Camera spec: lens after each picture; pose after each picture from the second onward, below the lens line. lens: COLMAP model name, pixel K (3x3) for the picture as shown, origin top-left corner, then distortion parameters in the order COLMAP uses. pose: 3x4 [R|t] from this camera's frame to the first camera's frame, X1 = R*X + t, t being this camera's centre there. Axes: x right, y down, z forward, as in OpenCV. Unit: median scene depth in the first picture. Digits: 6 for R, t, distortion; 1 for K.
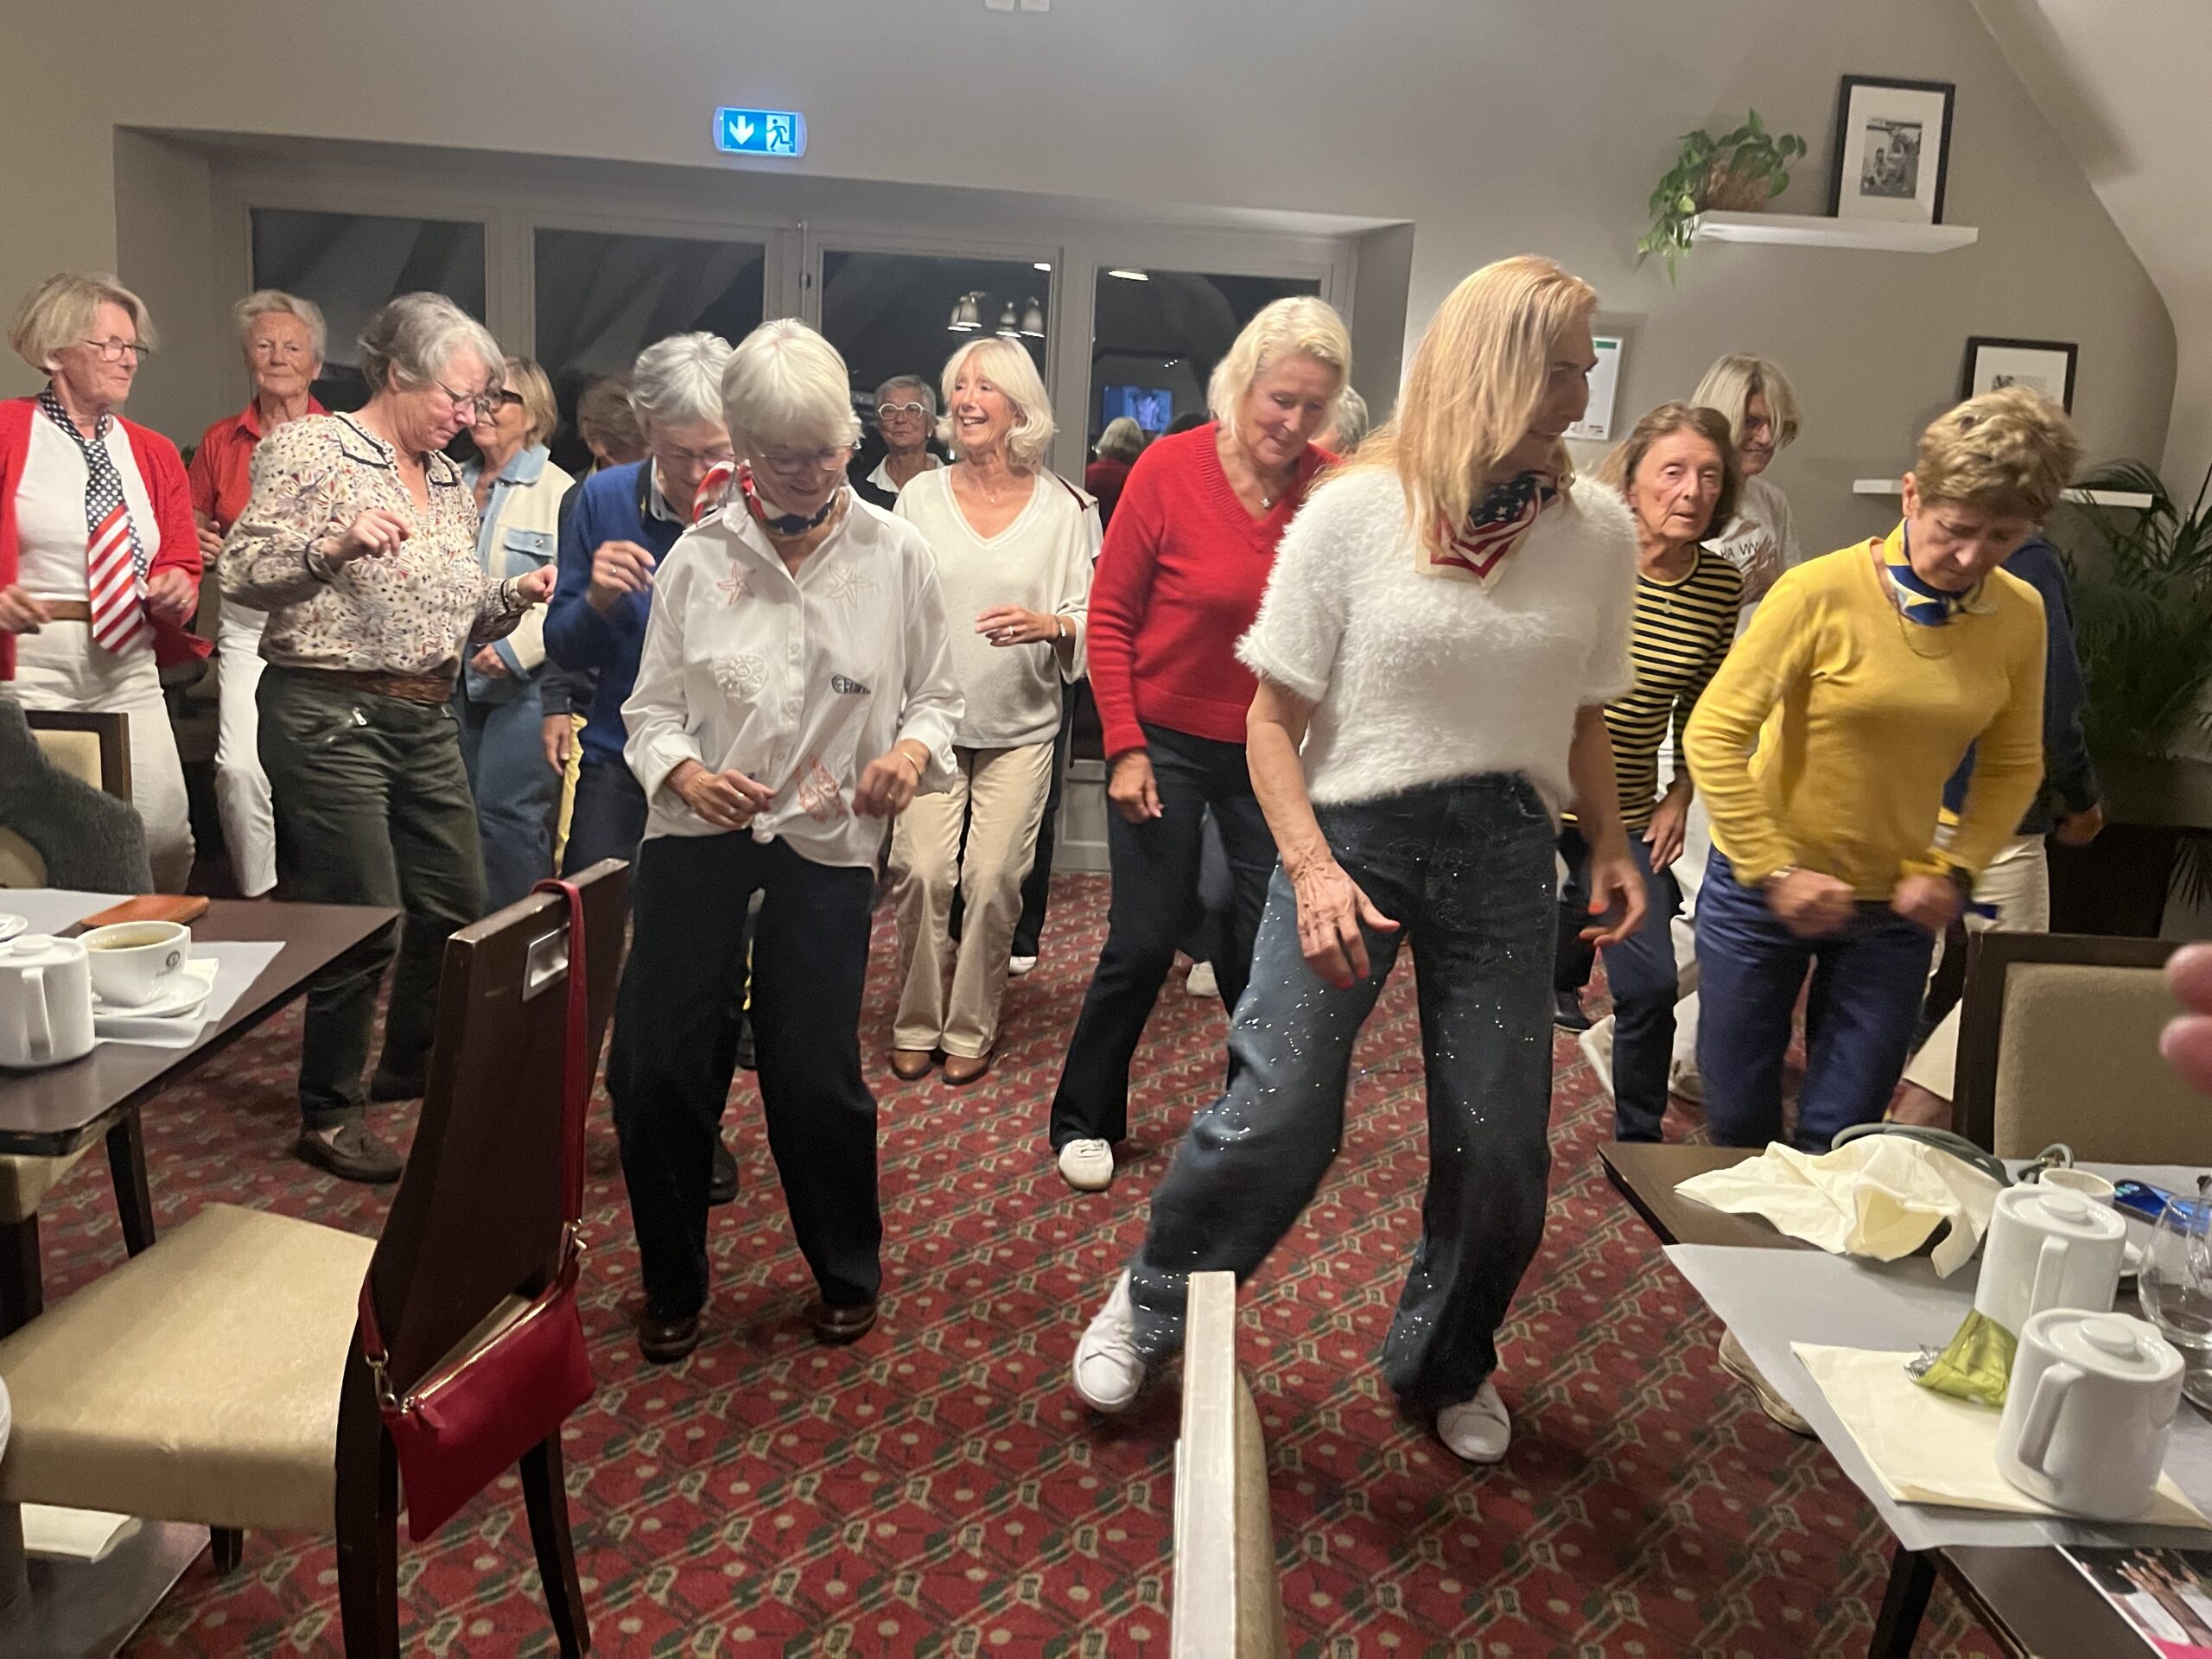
lens RADIAL K [[1651.6, 0, 1115.2], [0, 1651.6, 820.1], [0, 0, 1]] dist [0.039474, -0.028917]
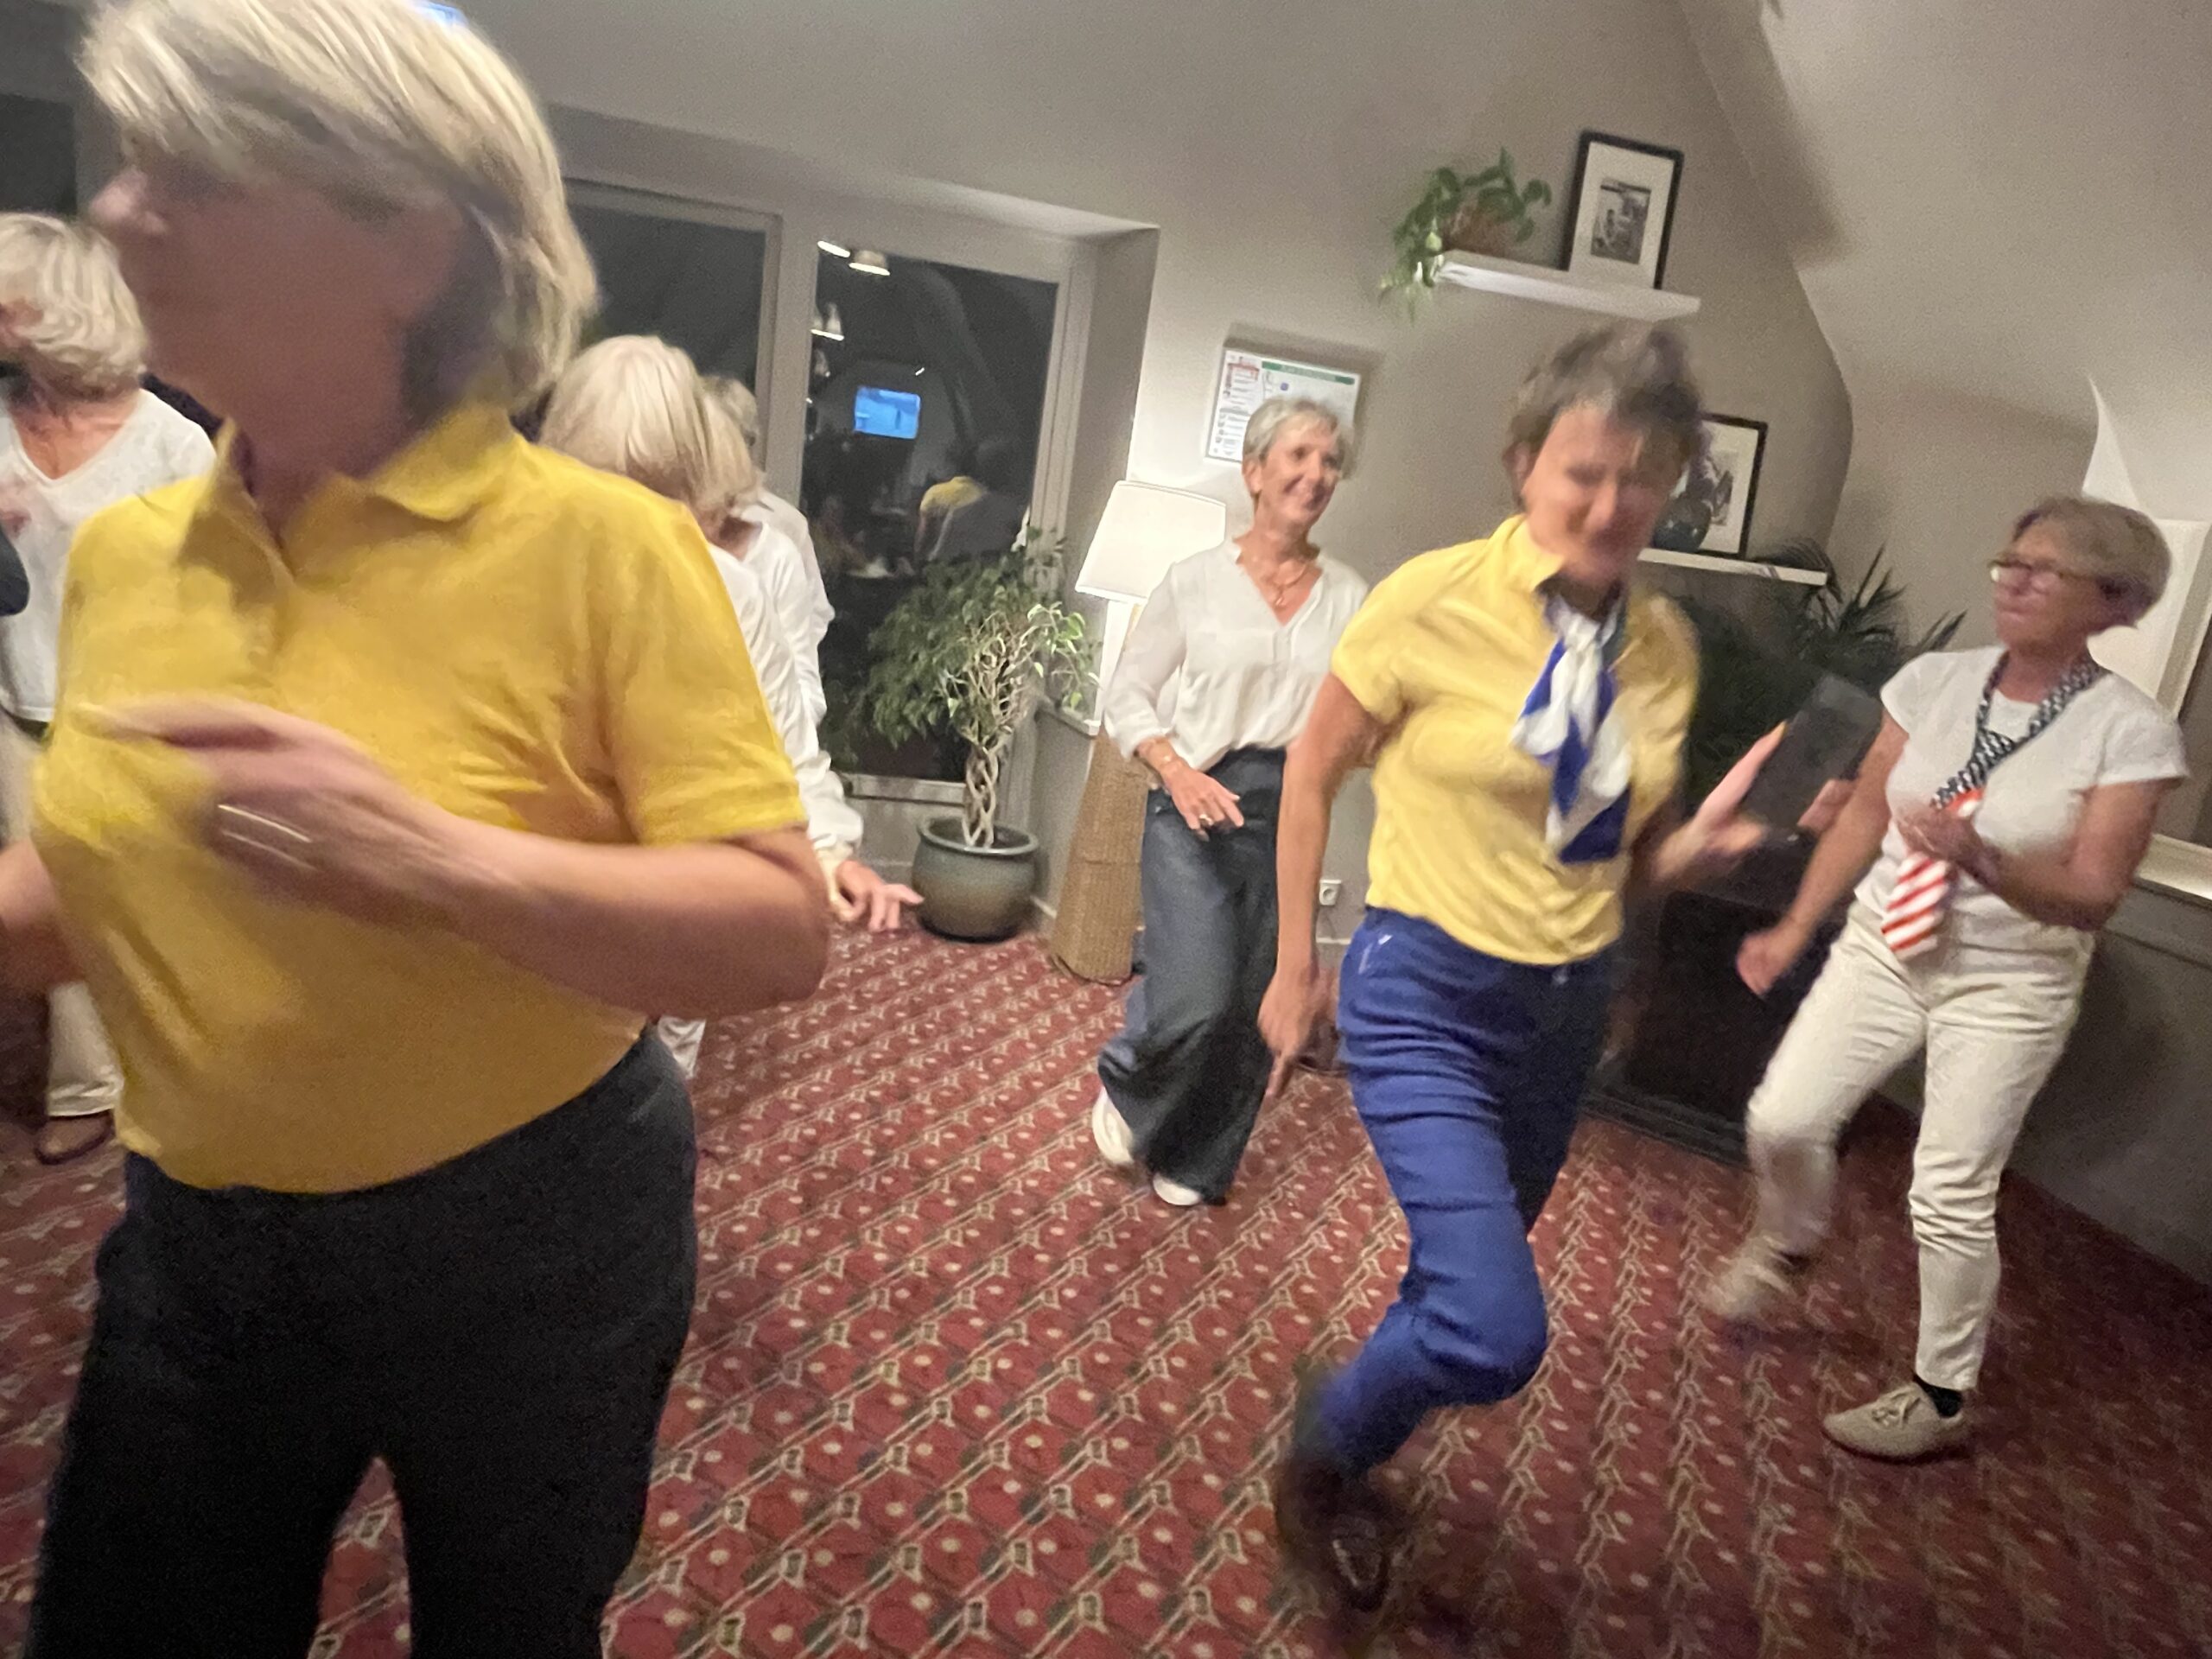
lens RADIAL K [[1371.7, 0, 1089.8], [0, 1371.7, 840.9], [0, 0, 1]] dist [0.003351, 0.000014]
pose [[0.982341, 0.031319, 0.184458, 0.008303], [-0.039318, 0.998431, 0.039866, -0.042607], [-0.182920, -0.046414, 0.982032, 0.225681]]
